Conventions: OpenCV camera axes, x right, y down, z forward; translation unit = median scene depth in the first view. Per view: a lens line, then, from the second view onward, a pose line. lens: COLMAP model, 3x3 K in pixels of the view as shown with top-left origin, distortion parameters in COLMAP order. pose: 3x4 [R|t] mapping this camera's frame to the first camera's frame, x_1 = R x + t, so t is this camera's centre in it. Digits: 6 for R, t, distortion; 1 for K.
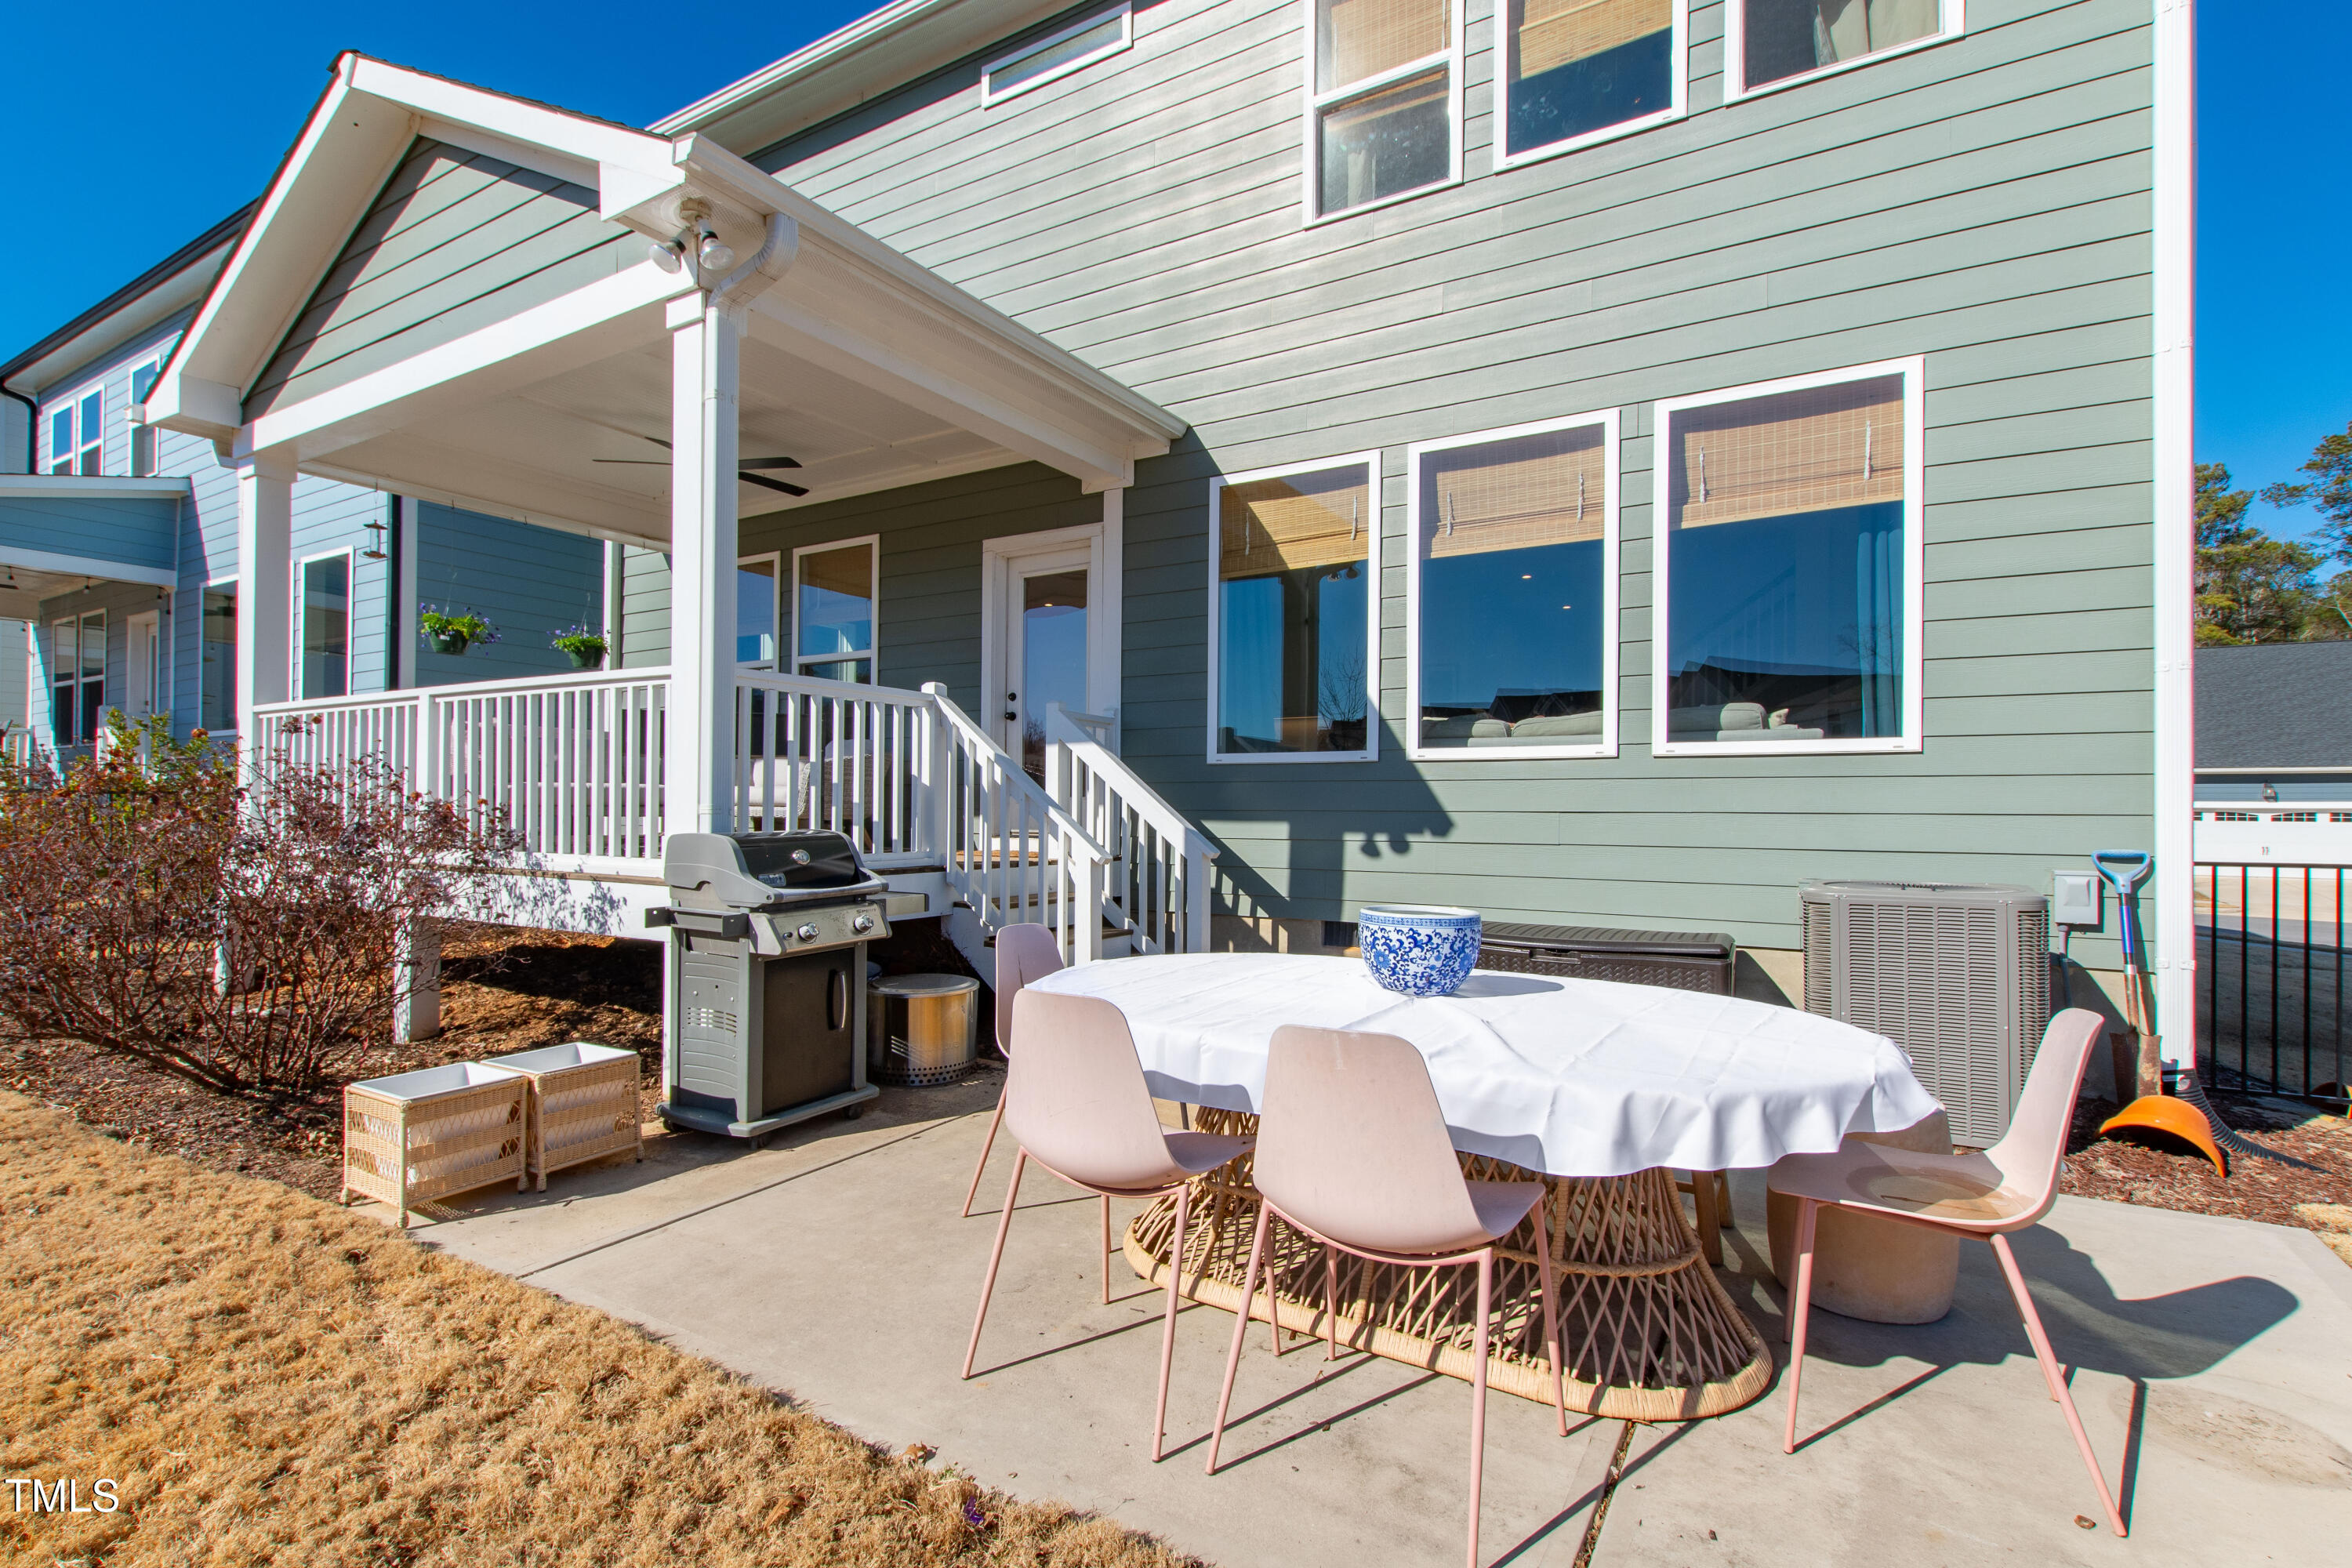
lens RADIAL K [[826.0, 0, 1176.0], [0, 826.0, 784.0], [0, 0, 1]] dist [0.001389, -0.000178]
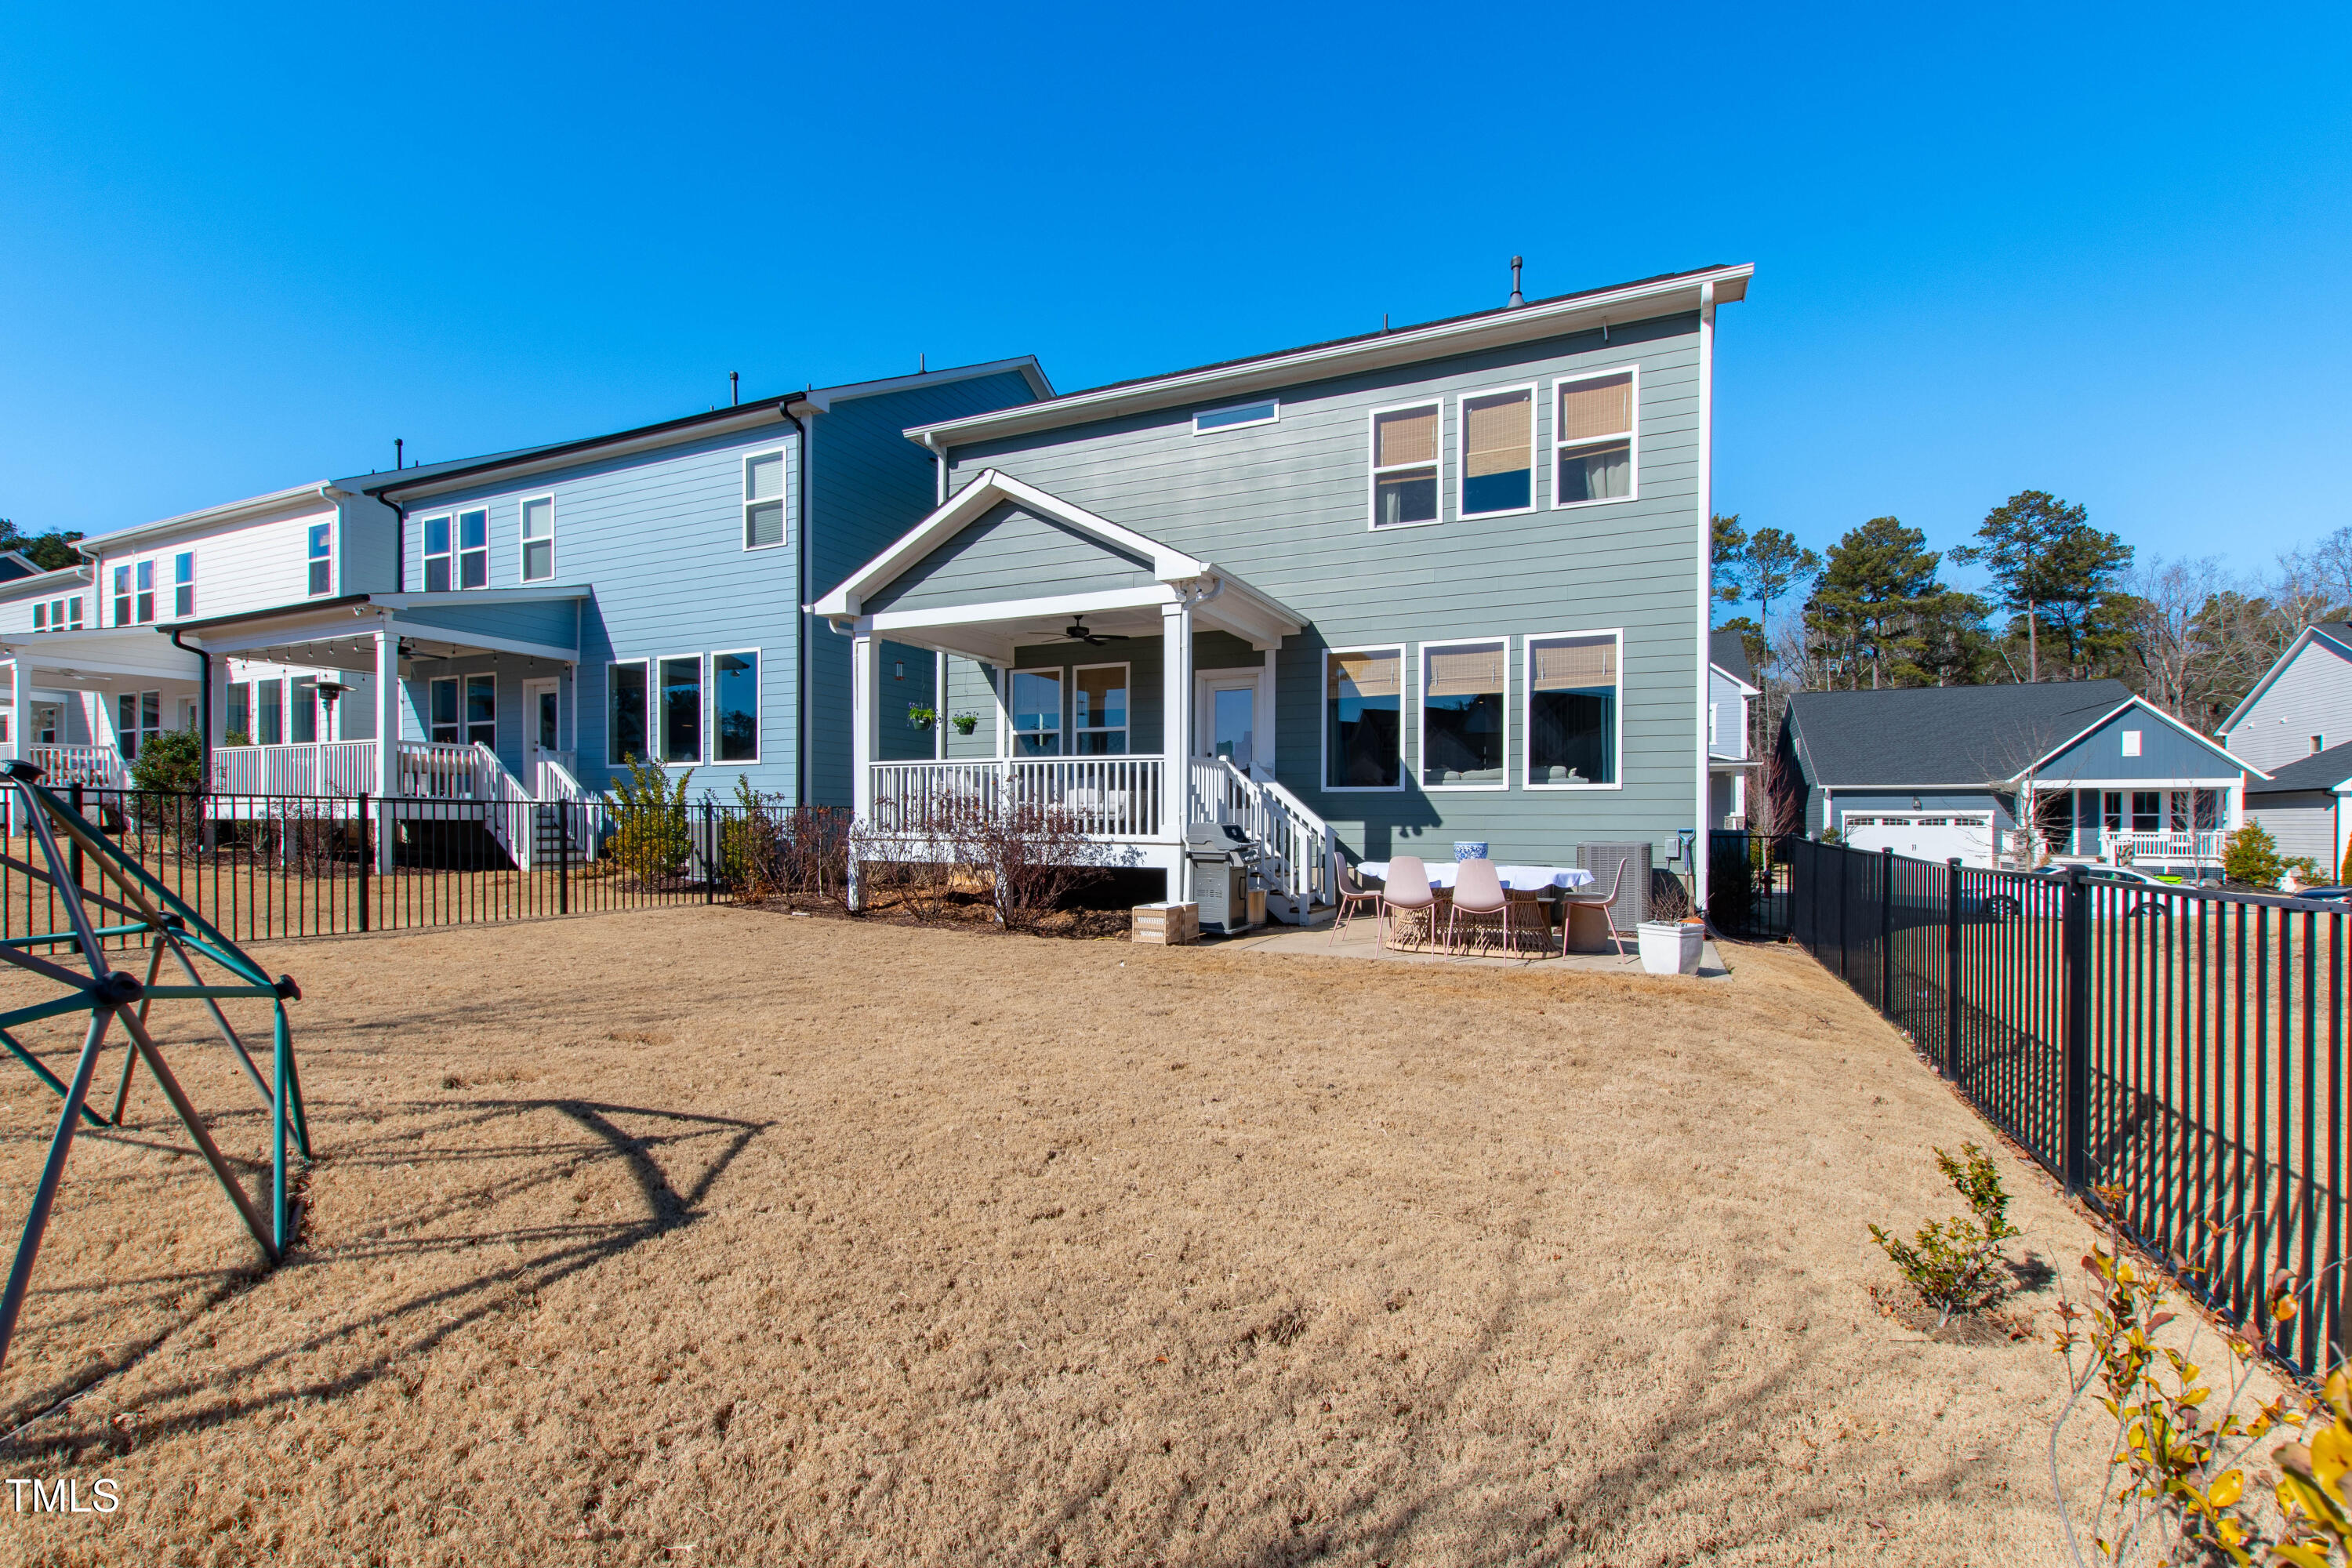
lens RADIAL K [[1025.4, 0, 1177.0], [0, 1025.4, 783.9], [0, 0, 1]] dist [-0.000252, 0.000096]
pose [[0.972620, 0.003093, 0.232383, -0.914658], [-0.001132, 0.999963, -0.008569, -0.024287], [-0.232400, 0.008071, 0.972587, -1.383887]]
